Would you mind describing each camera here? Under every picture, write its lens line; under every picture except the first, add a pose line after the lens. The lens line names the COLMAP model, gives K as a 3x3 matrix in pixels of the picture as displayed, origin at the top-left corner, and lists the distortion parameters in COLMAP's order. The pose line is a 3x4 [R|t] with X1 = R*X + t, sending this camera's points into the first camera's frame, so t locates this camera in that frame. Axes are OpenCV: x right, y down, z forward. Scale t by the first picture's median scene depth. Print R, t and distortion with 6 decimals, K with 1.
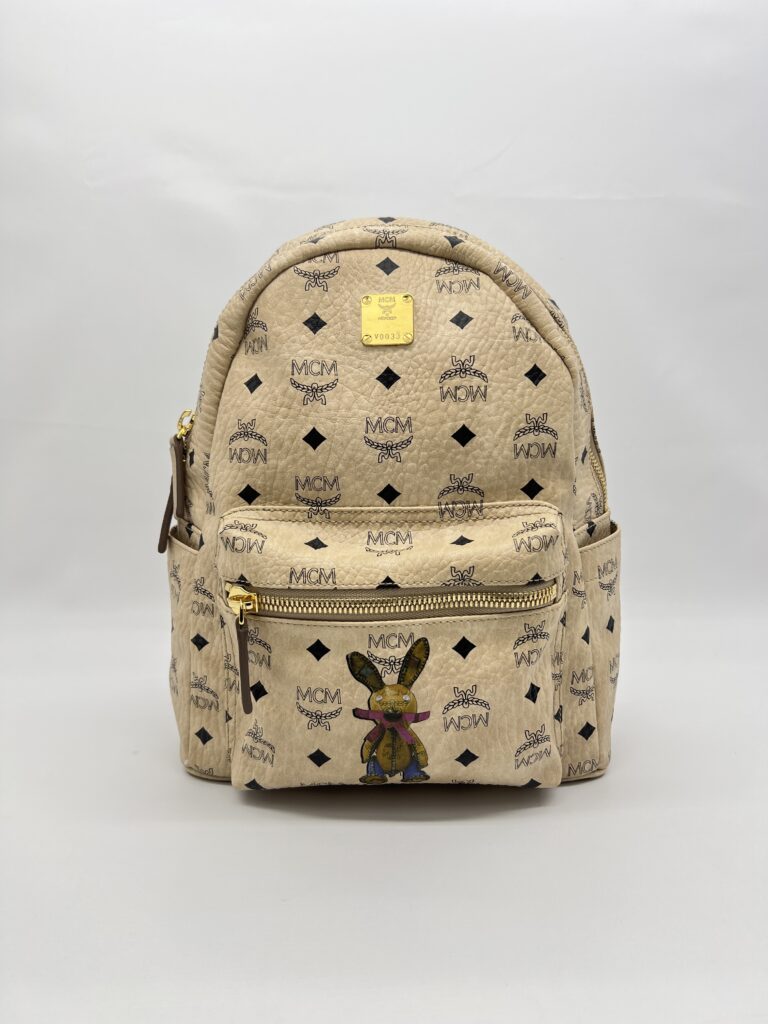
lens RADIAL K [[774.4, 0, 387.7], [0, 774.4, 519.8], [0, 0, 1]] dist [0.003952, -0.000188]
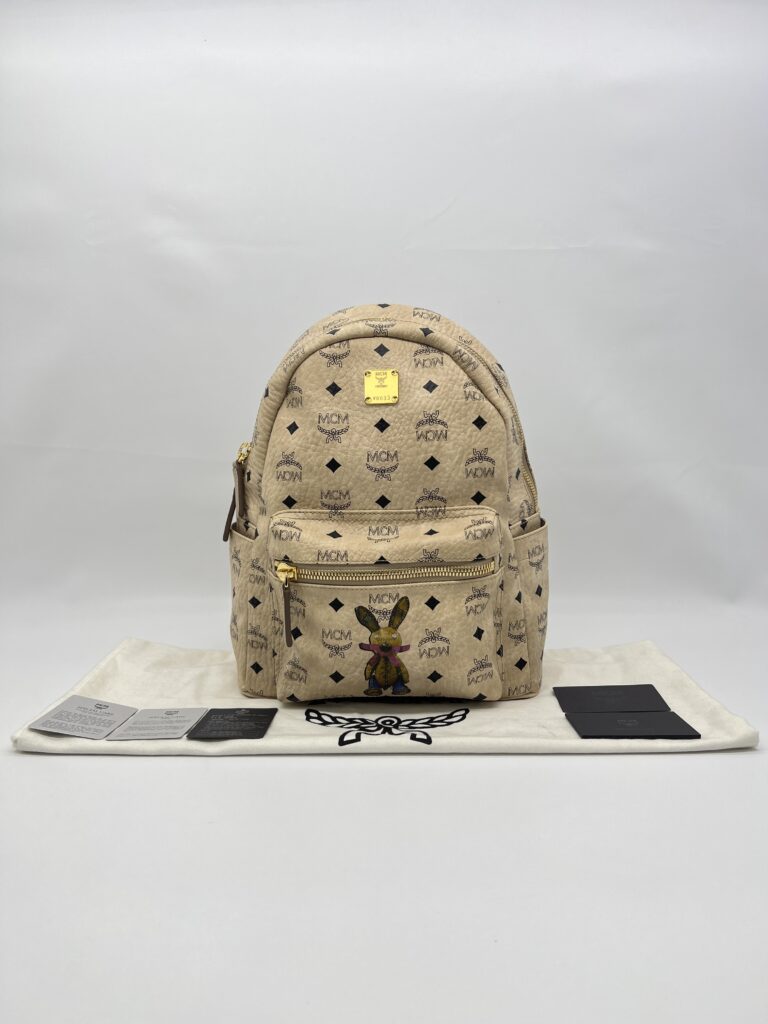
lens RADIAL K [[774.4, 0, 383.0], [0, 774.4, 506.8], [0, 0, 1]] dist [0.003952, -0.000188]
pose [[0.999814, -0.002214, -0.019150, 0.029944], [0.002040, 0.999956, -0.009124, -0.009131], [0.019169, 0.009083, 0.999775, -0.496084]]
